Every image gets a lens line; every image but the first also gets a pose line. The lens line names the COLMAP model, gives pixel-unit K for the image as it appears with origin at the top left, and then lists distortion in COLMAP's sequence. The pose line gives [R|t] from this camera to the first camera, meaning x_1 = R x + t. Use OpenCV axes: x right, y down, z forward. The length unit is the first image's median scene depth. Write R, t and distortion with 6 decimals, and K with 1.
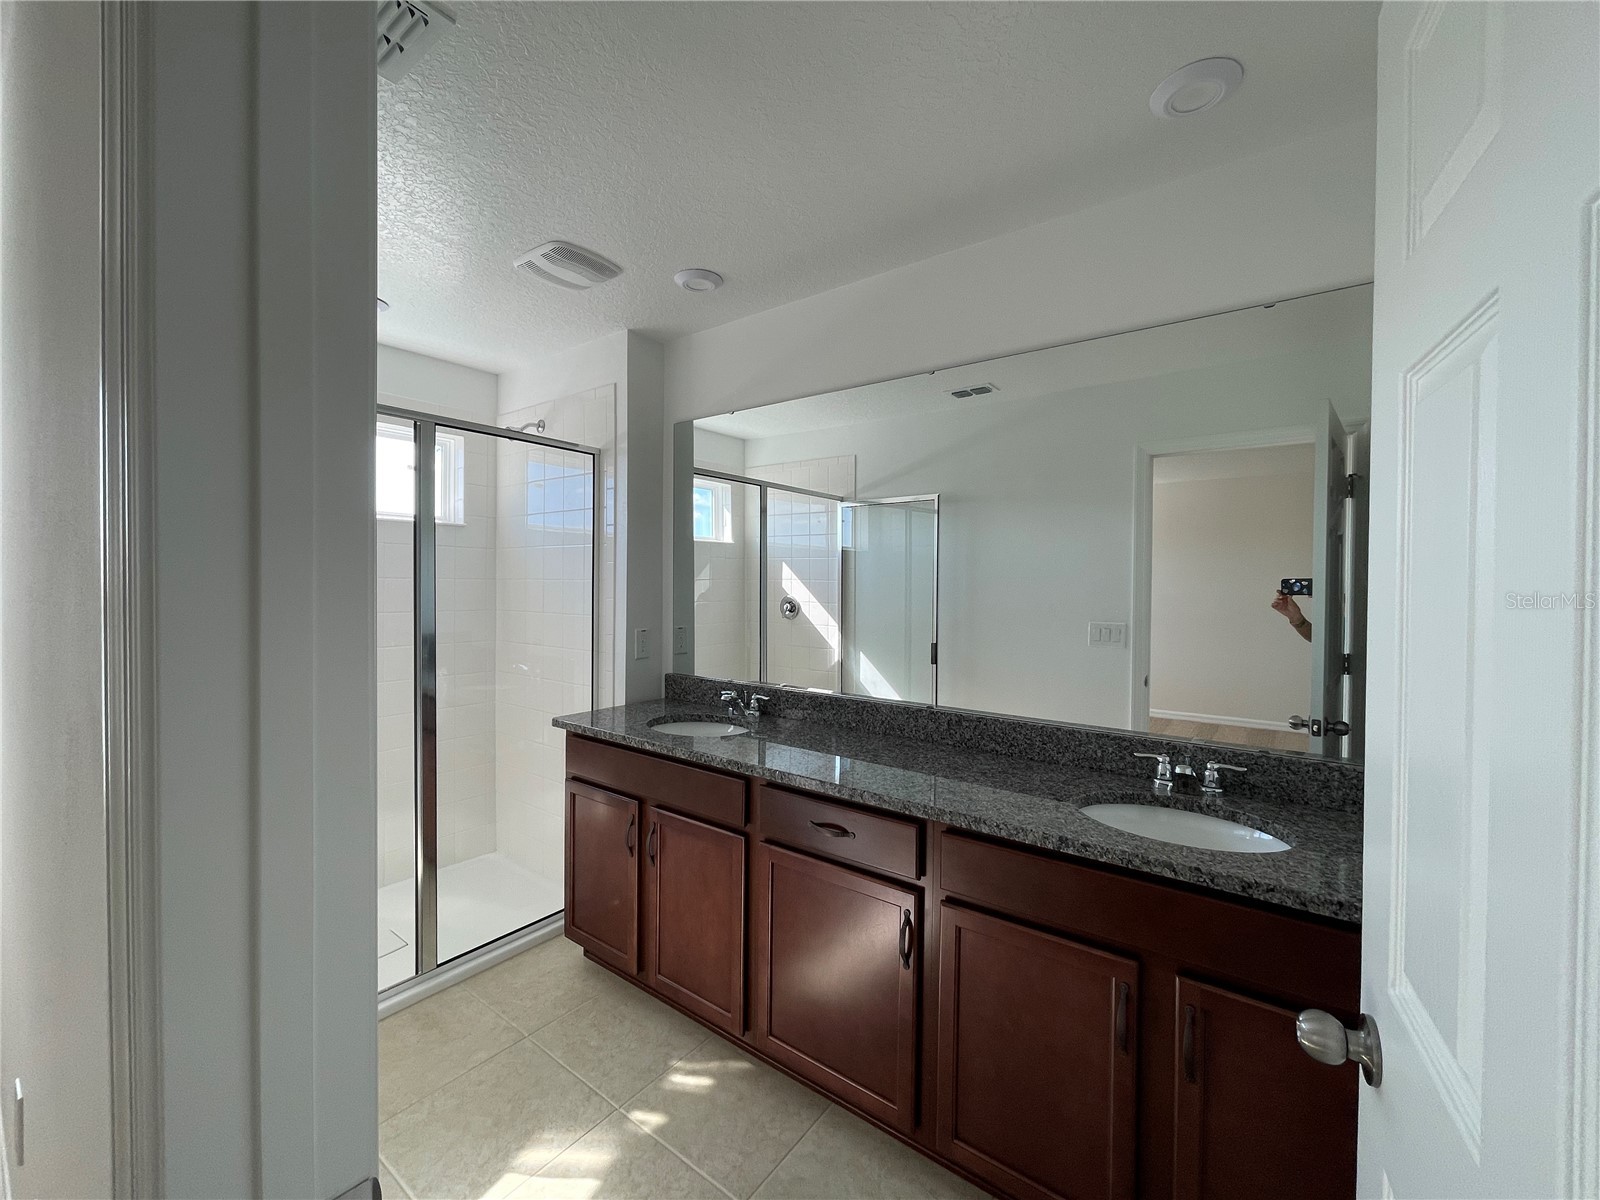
lens RADIAL K [[646.7, 0, 800.0], [0, 646.7, 600.0], [0, 0, 1]] dist [0.000093, -0.000014]
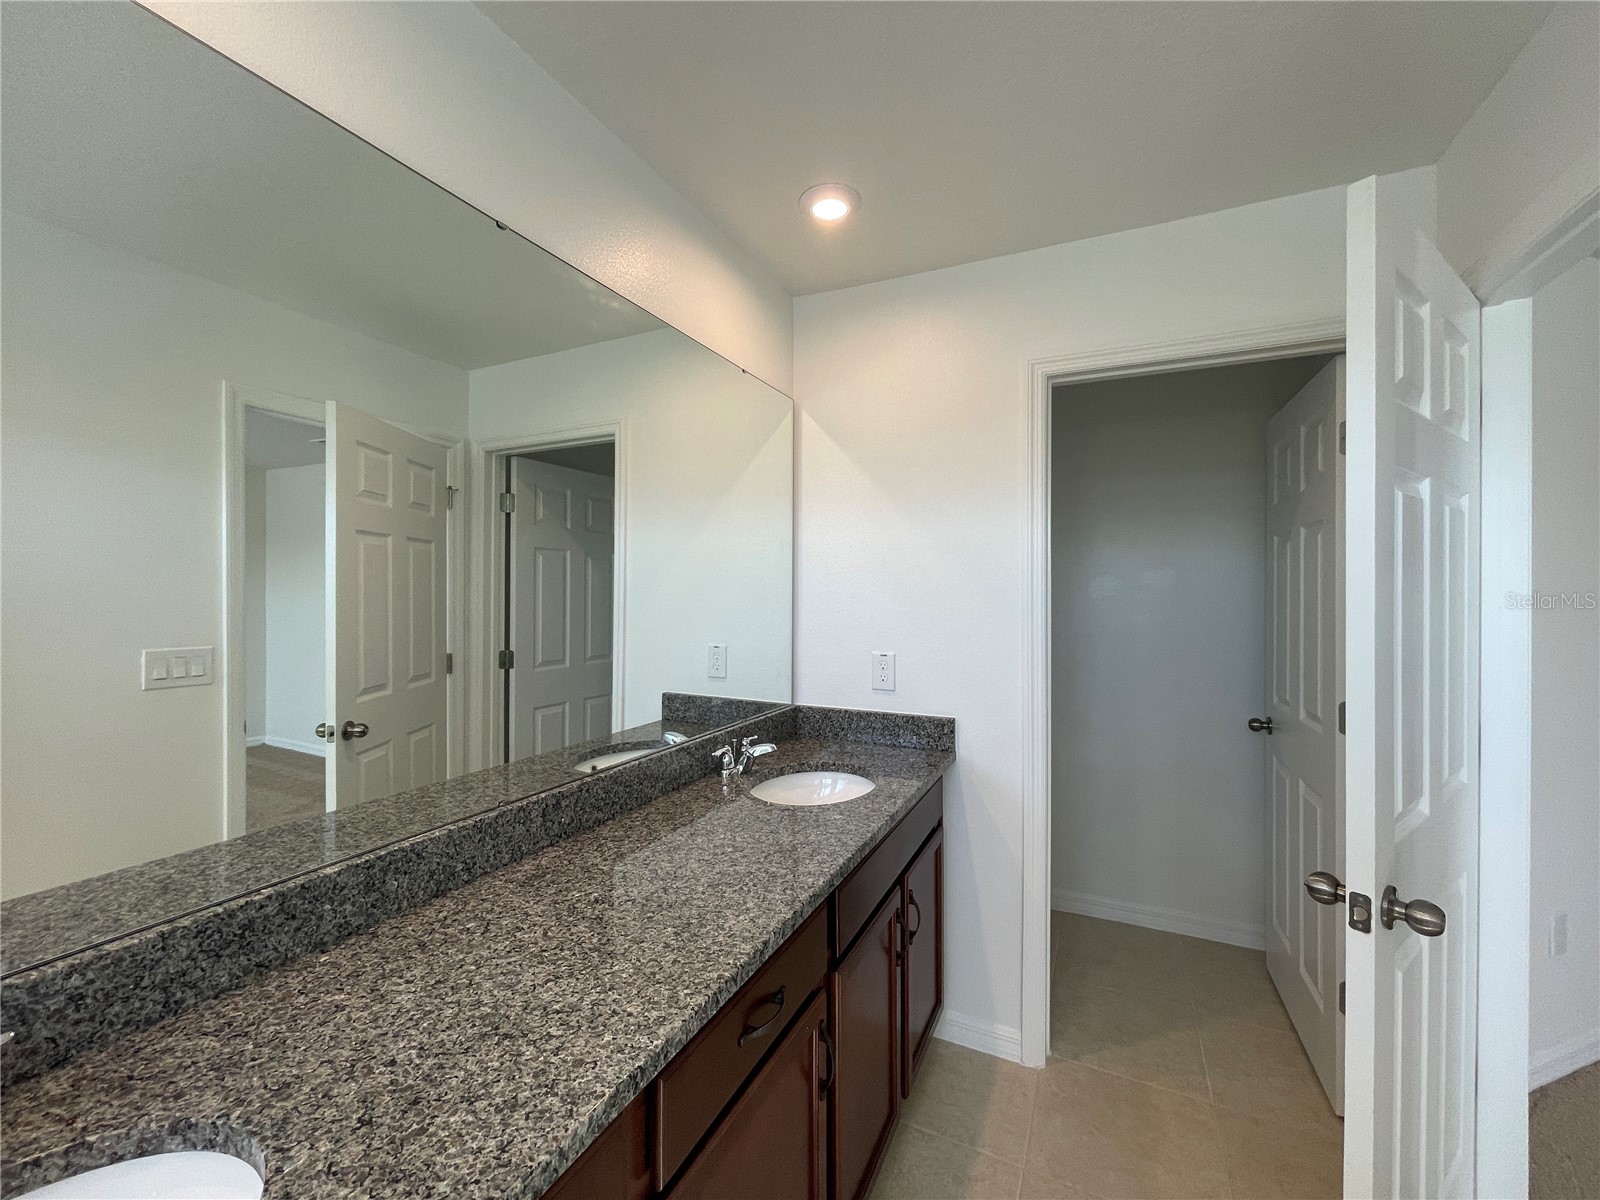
lens RADIAL K [[646.7, 0, 800.0], [0, 646.7, 600.0], [0, 0, 1]] dist [0.000093, -0.000014]
pose [[-0.202167, -0.019556, 0.979156, -0.469076], [0.013129, 0.999657, 0.022677, -0.029790], [-0.979263, 0.017439, -0.201841, 0.958684]]
